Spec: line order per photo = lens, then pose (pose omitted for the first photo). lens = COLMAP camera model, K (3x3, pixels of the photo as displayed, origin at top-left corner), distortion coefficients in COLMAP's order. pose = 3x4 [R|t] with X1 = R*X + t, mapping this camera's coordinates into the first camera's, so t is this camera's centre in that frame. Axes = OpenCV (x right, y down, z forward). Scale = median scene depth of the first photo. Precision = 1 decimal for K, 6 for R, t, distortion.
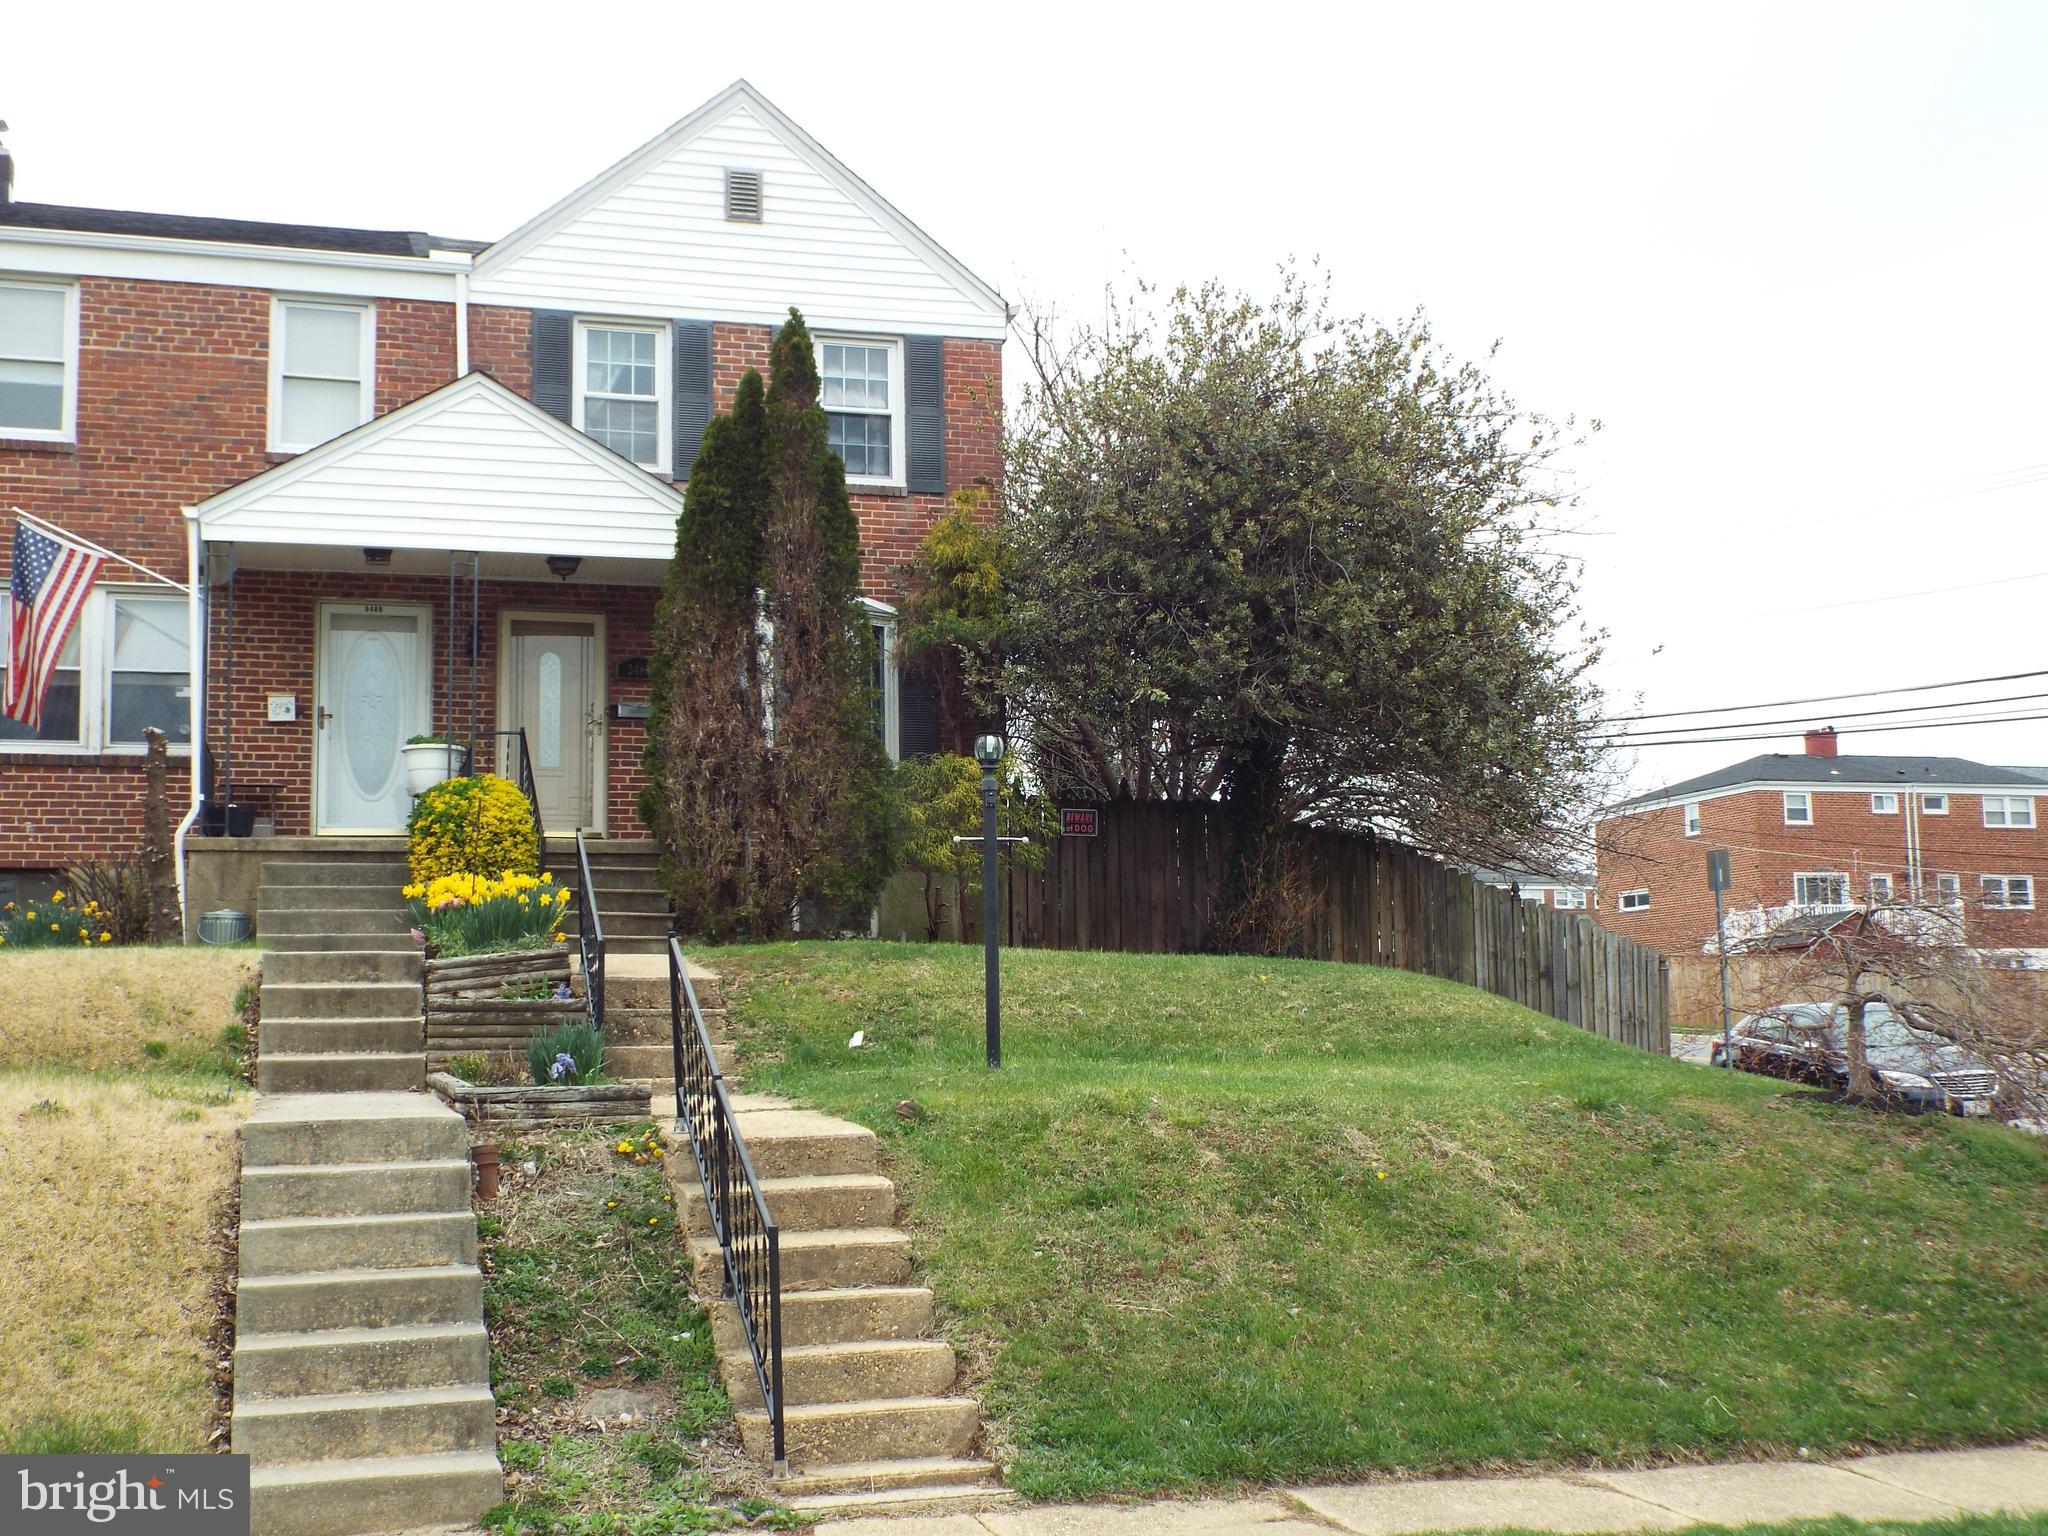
lens RADIAL K [[2359.1, 0, 1024.0], [0, 2359.1, 768.0], [0, 0, 1]] dist [-0.002168, -0.043029]
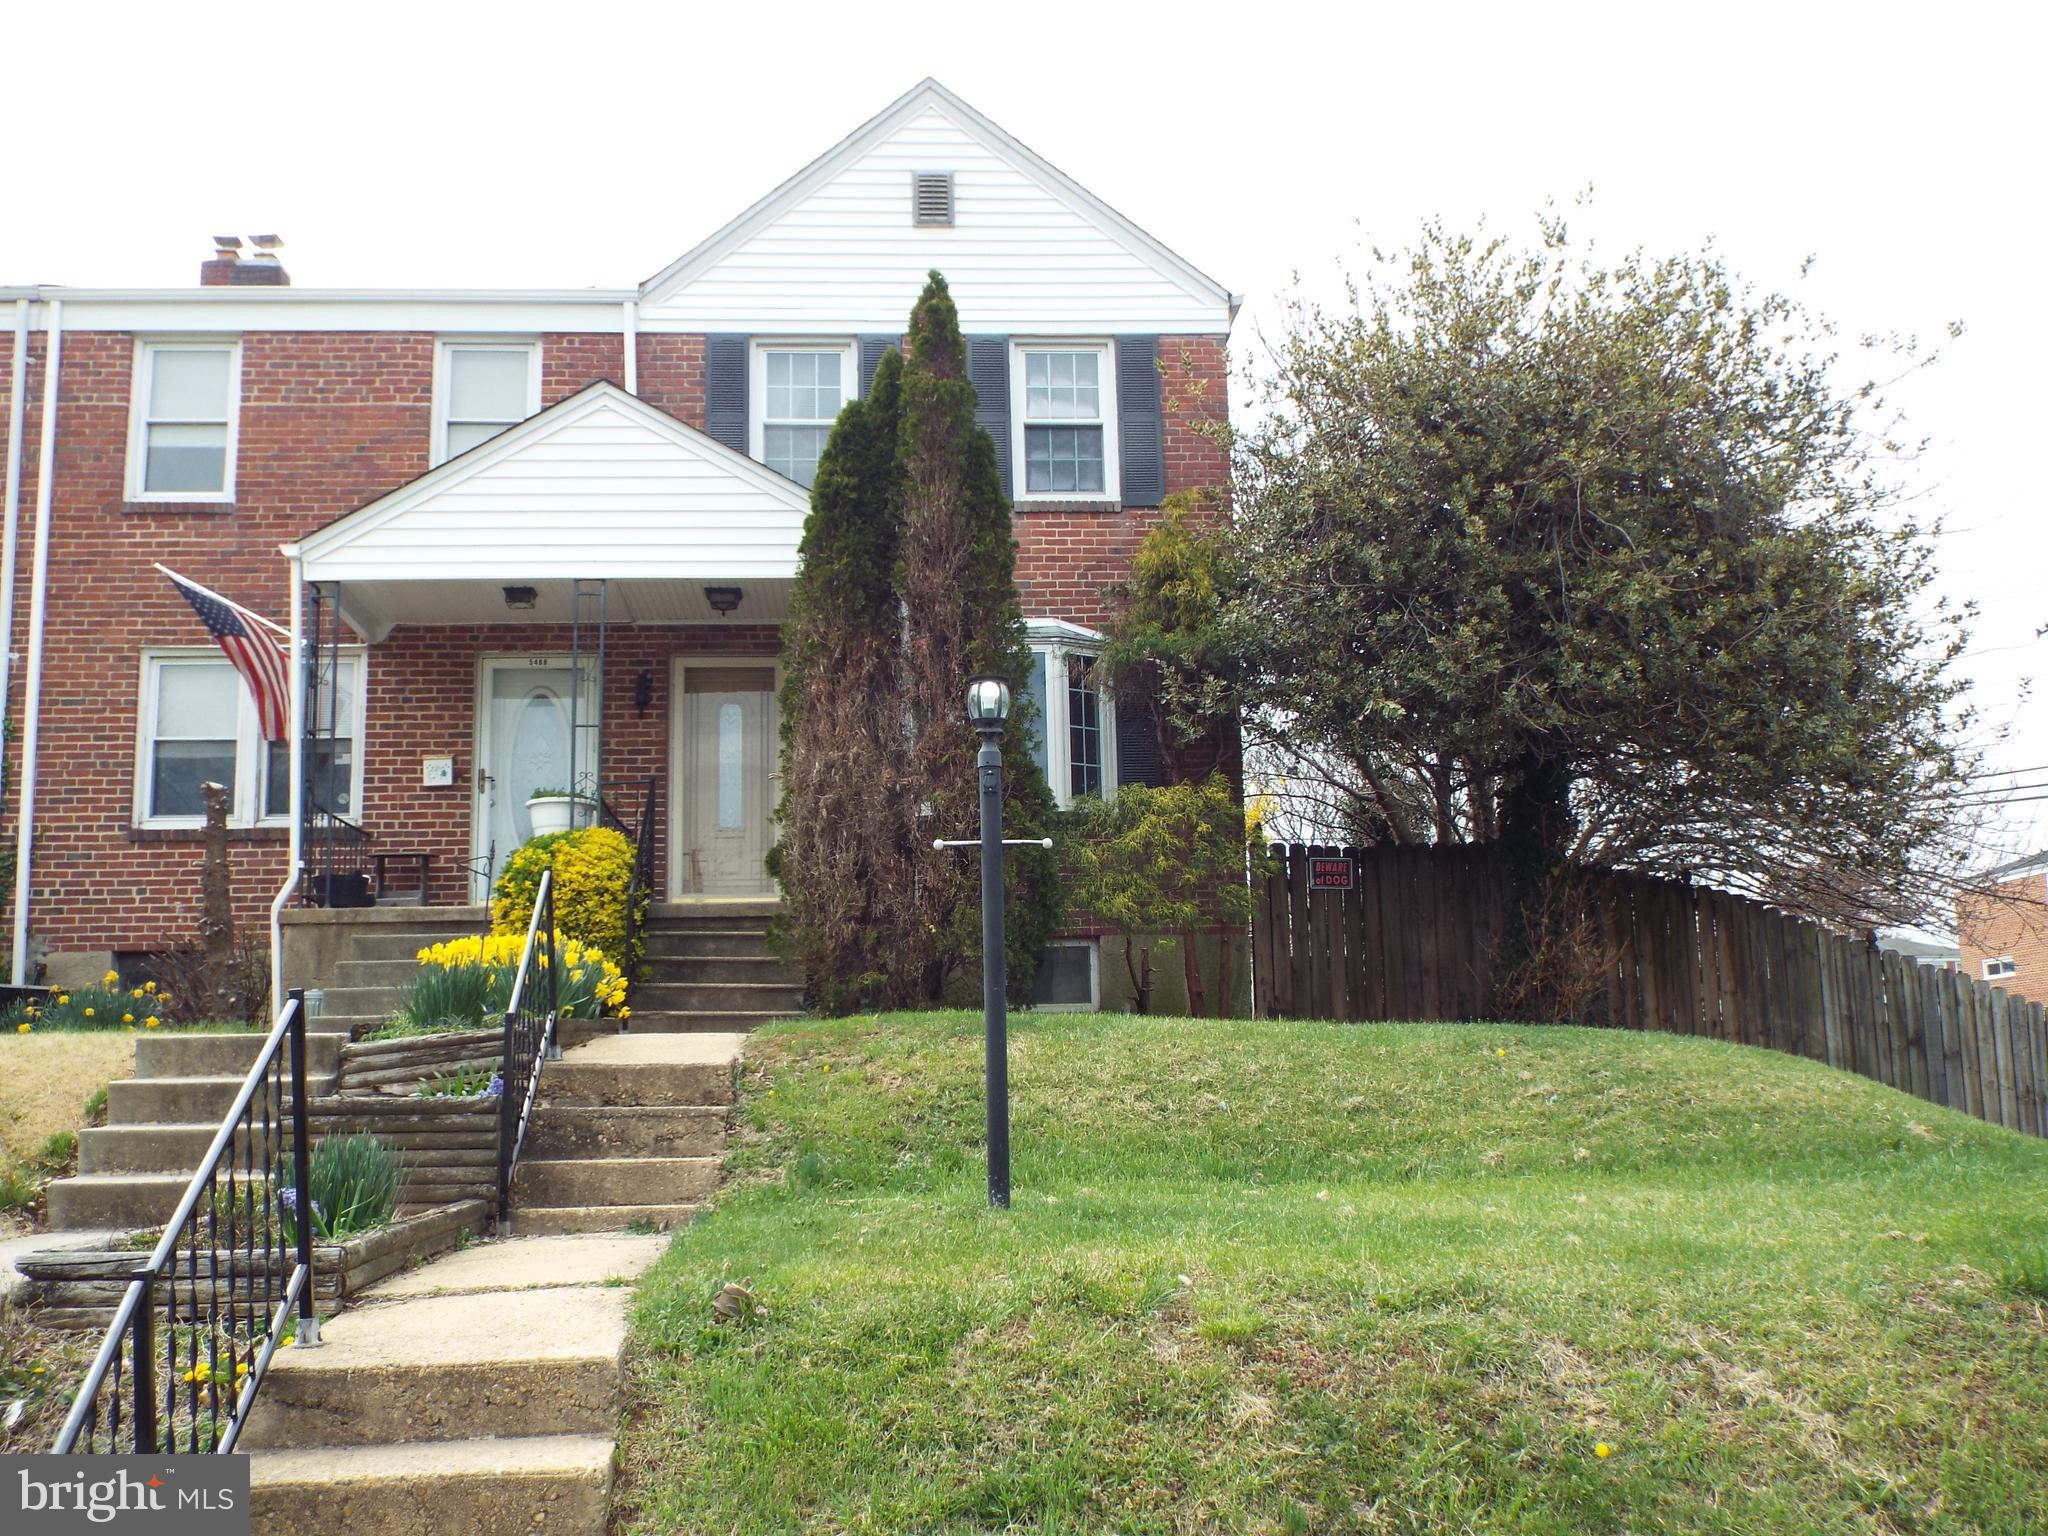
lens RADIAL K [[1960.8, 0, 1024.0], [0, 1960.8, 768.0], [0, 0, 1]] dist [-0.028050, -0.007304]
pose [[0.978496, -0.042823, -0.201772, 0.064004], [0.031358, 0.997725, -0.059679, 0.026008], [0.203869, 0.052069, 0.977613, 0.297856]]
